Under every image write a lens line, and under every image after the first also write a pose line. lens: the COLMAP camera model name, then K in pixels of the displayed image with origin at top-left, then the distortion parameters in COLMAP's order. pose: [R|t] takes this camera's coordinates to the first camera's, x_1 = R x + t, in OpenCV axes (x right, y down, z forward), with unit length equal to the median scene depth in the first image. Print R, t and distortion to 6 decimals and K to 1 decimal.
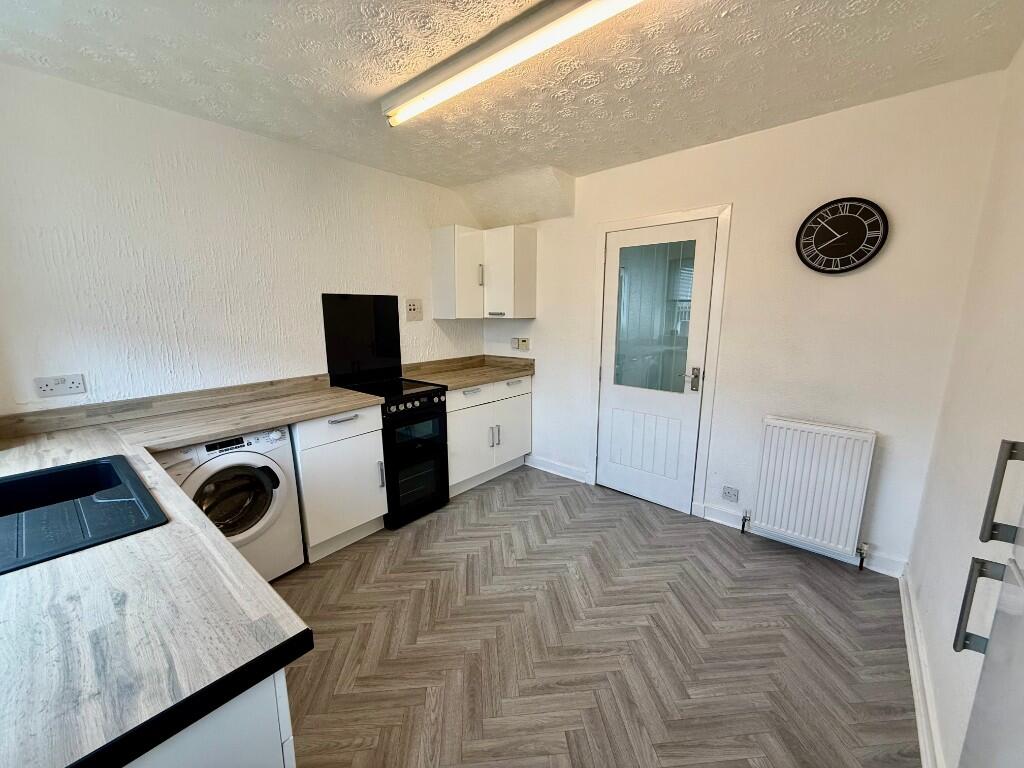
lens RADIAL K [[415.1, 0, 513.6], [0, 415.1, 347.0], [0, 0, 1]] dist [0.001494, 0.000079]
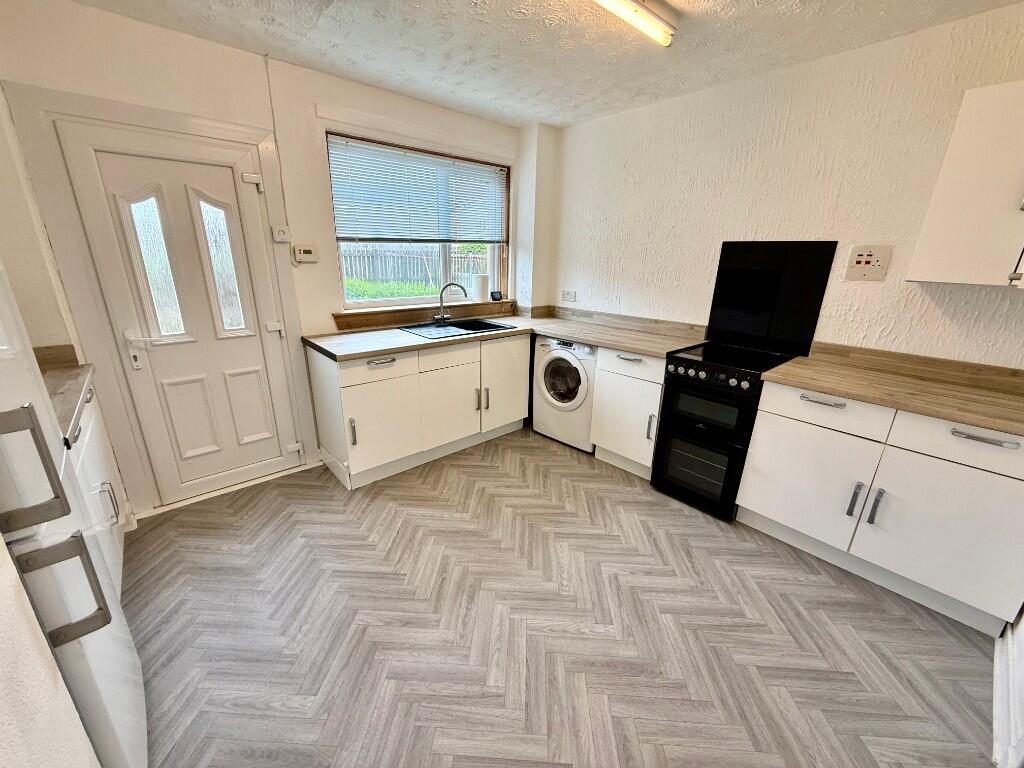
lens RADIAL K [[407.7, 0, 512.0], [0, 407.7, 382.3], [0, 0, 1]] dist [-0.006893, 0.000365]
pose [[-0.144808, 0.304463, -0.941452, 0.715338], [-0.111849, 0.940346, 0.321309, -0.086120], [0.983118, 0.151828, -0.102116, 0.865608]]
